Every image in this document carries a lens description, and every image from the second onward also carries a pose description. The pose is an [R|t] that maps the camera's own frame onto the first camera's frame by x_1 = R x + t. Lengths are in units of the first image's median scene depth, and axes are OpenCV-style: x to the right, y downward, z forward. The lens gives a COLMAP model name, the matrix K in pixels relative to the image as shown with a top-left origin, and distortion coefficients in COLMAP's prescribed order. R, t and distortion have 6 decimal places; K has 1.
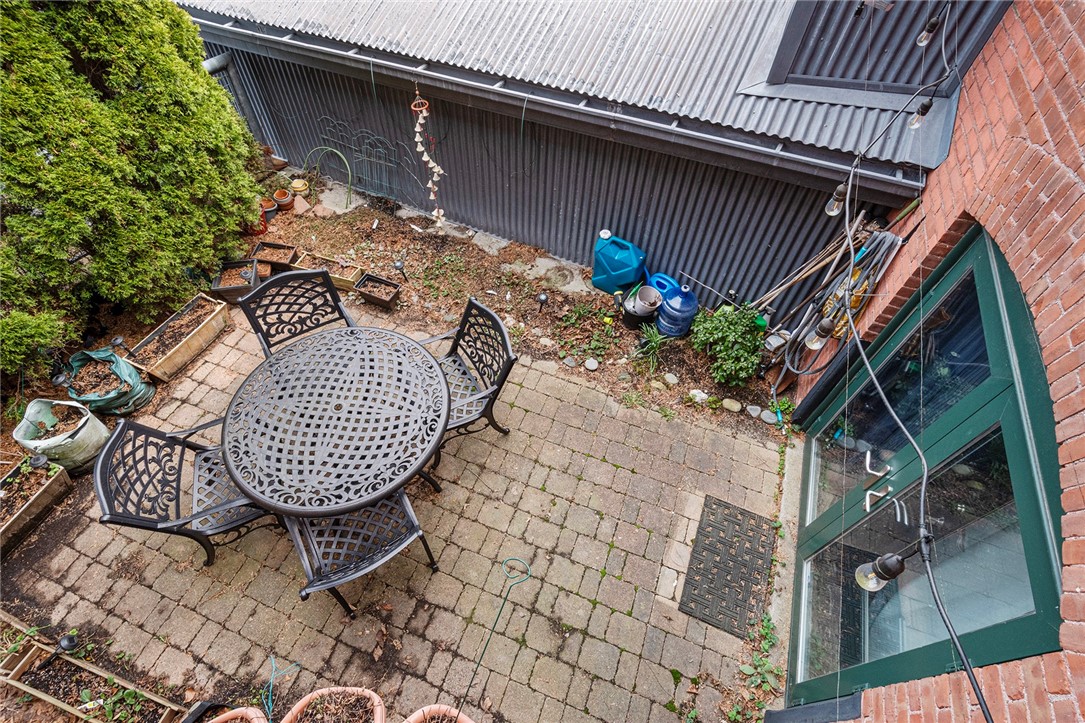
lens RADIAL K [[528.7, 0, 542.7], [0, 528.7, 363.9], [0, 0, 1]] dist [0.001537, 0.004663]
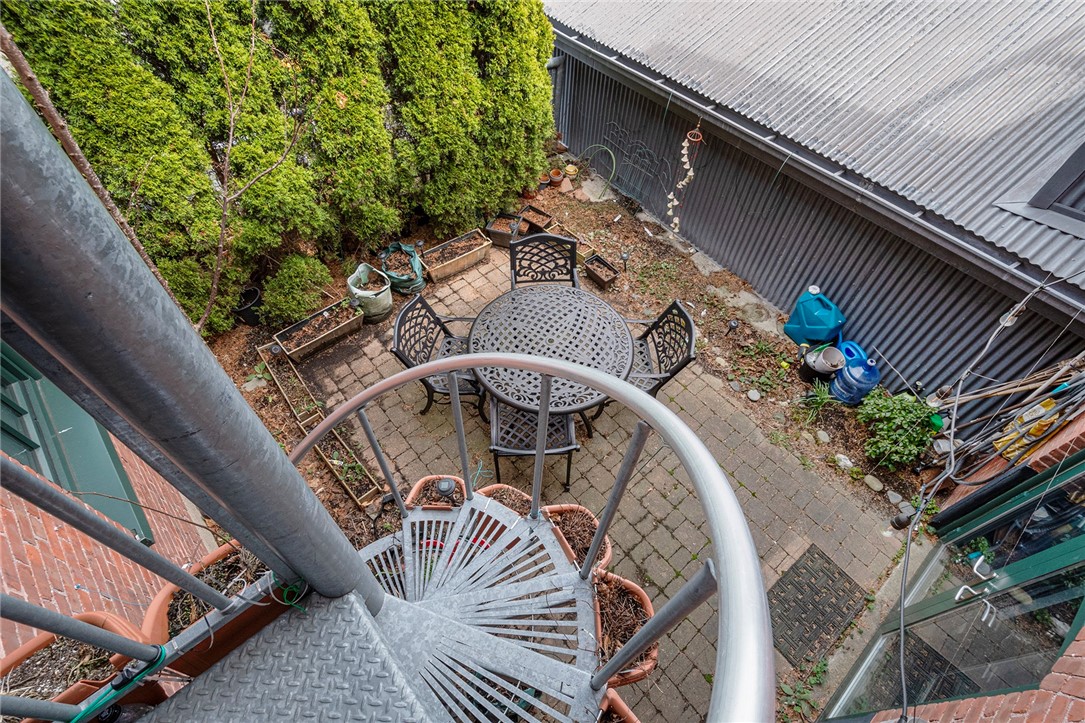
lens RADIAL K [[539.8, 0, 539.2], [0, 539.8, 363.7], [0, 0, 1]] dist [0.003898, -0.001586]
pose [[0.881476, 0.373385, -0.289110, -0.001704], [-0.379534, 0.924448, 0.036750, 0.078562], [0.280989, 0.077333, 0.956590, -0.238267]]
